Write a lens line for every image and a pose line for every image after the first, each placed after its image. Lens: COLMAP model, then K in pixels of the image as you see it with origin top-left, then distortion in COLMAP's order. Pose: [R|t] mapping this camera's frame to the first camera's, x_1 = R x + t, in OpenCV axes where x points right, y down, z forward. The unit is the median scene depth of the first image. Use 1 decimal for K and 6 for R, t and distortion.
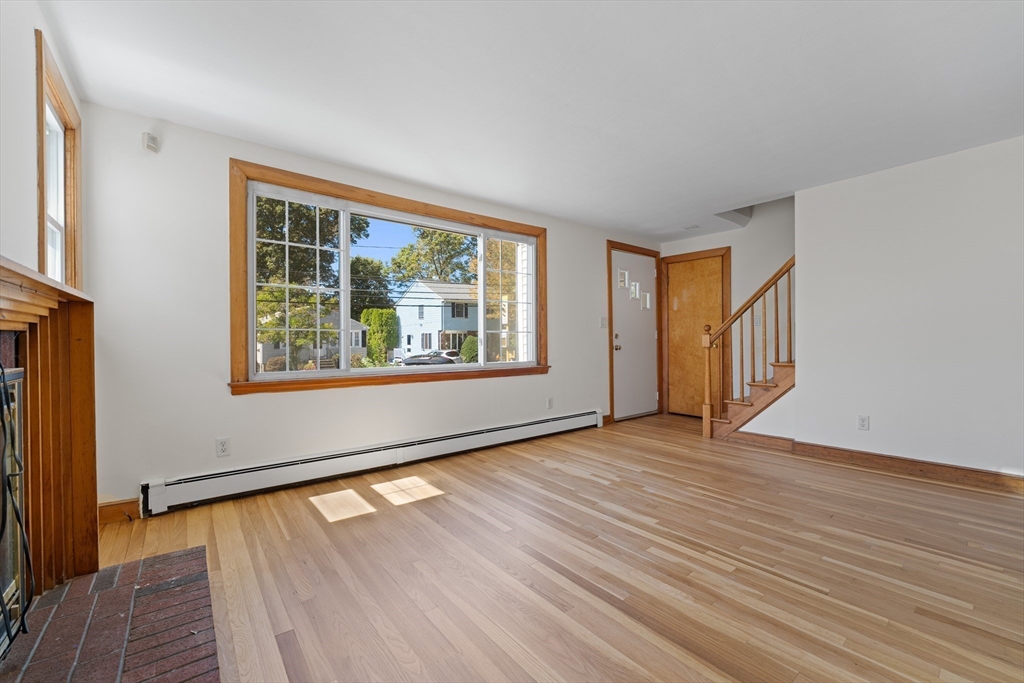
lens RADIAL K [[424.7, 0, 510.6], [0, 424.7, 337.6], [0, 0, 1]] dist [-0.012742, 0.001395]
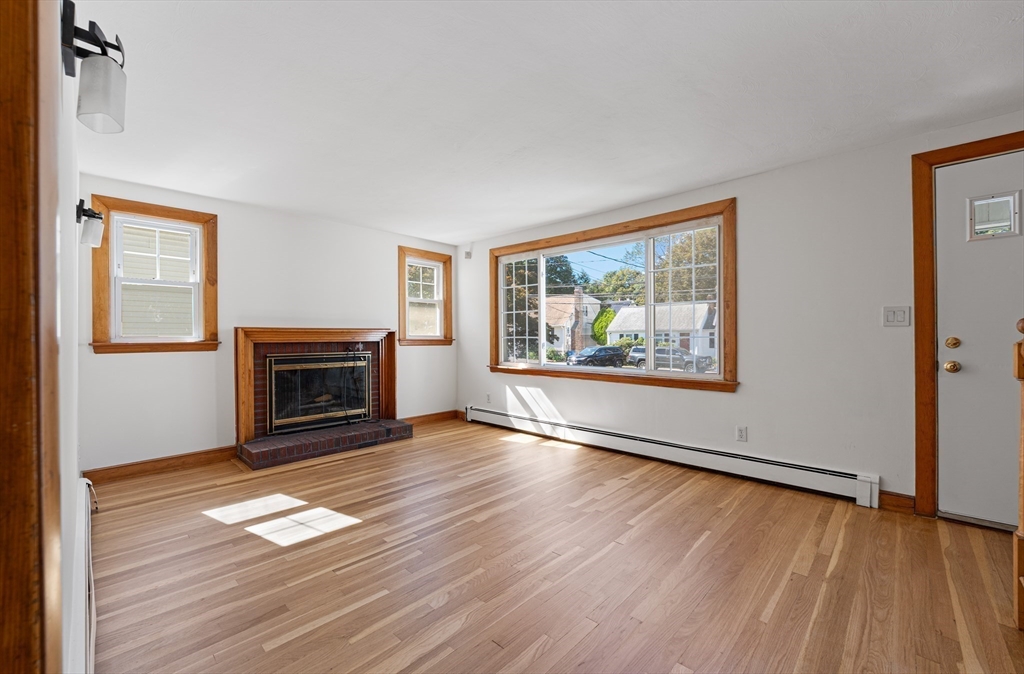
lens RADIAL K [[414.2, 0, 512.8], [0, 414.2, 341.5], [0, 0, 1]] dist [-0.013211, -0.000222]
pose [[0.128439, 0.011191, -0.991654, 0.928170], [0.005882, 0.999910, 0.012046, -0.020333], [0.991700, -0.007380, 0.128362, 0.643836]]
